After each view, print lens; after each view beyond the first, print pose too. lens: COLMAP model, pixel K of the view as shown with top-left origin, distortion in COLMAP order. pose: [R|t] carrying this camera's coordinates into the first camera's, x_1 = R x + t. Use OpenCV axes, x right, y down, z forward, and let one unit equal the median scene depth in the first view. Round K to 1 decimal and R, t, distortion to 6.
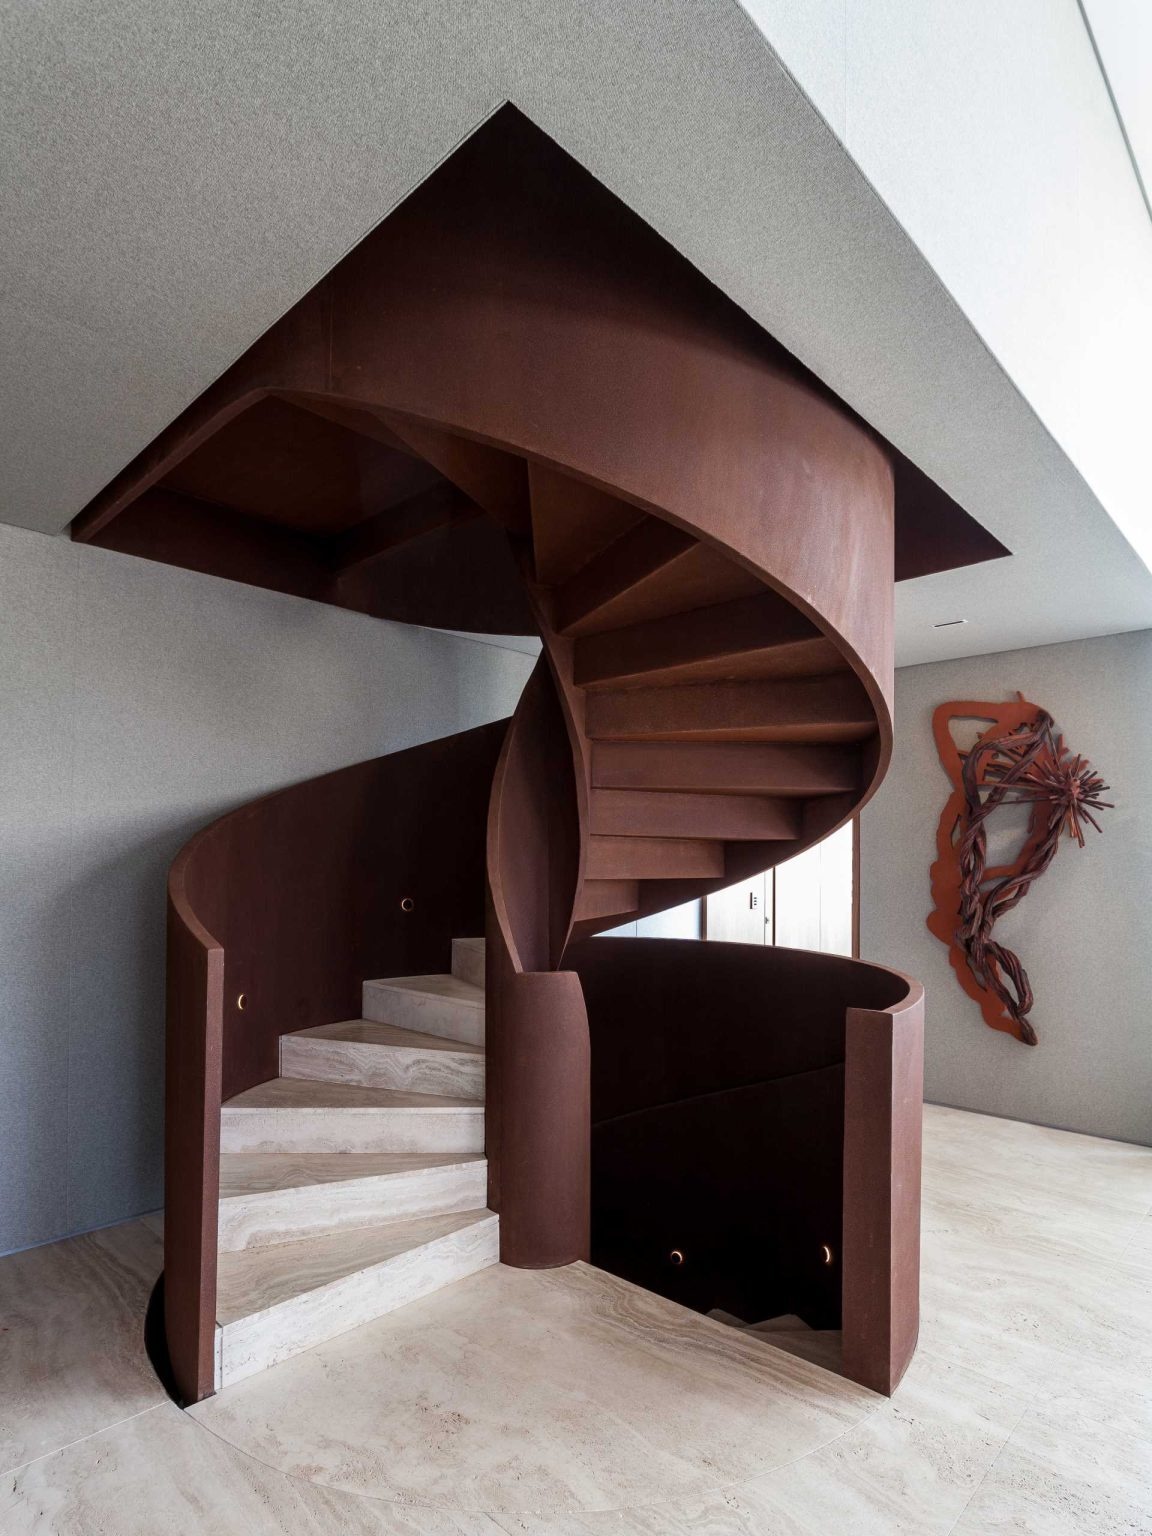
lens RADIAL K [[830.1, 0, 578.1], [0, 830.1, 852.5], [0, 0, 1]] dist [-0.009949, 0.000751]
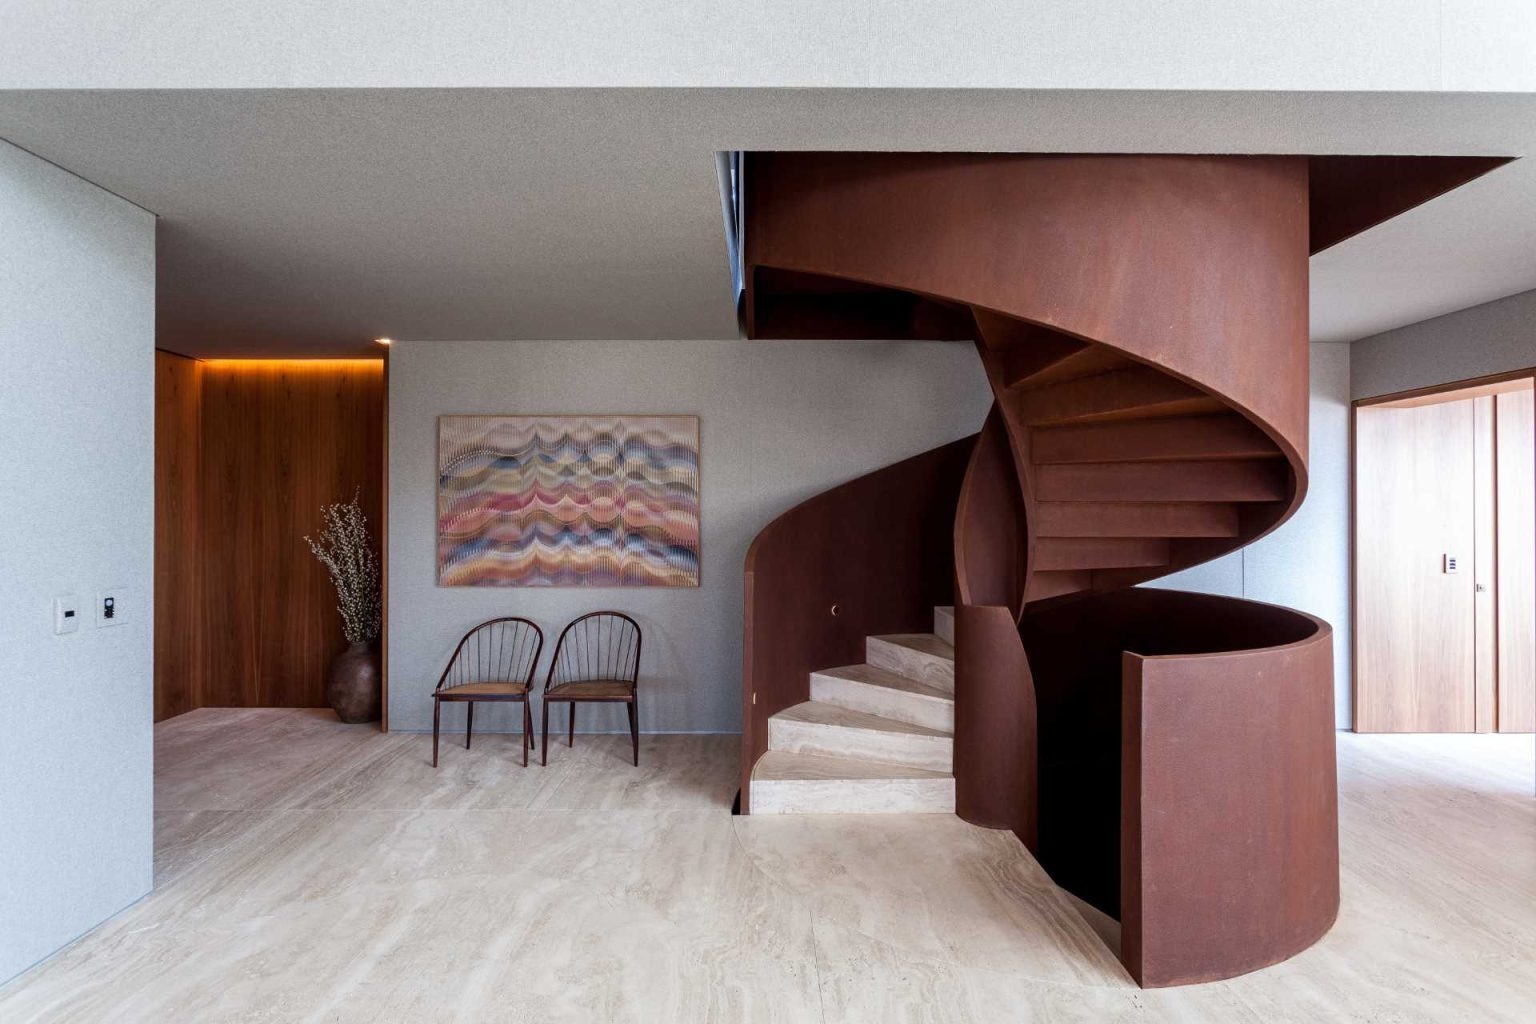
lens RADIAL K [[739.7, 0, 768.0], [0, 739.7, 512.0], [0, 0, 1]] dist [-0.001744, -0.000163]
pose [[0.689600, -0.005324, -0.724171, 0.612908], [0.013584, 0.999892, 0.005584, -0.019453], [0.724063, -0.013687, 0.689598, -0.072166]]
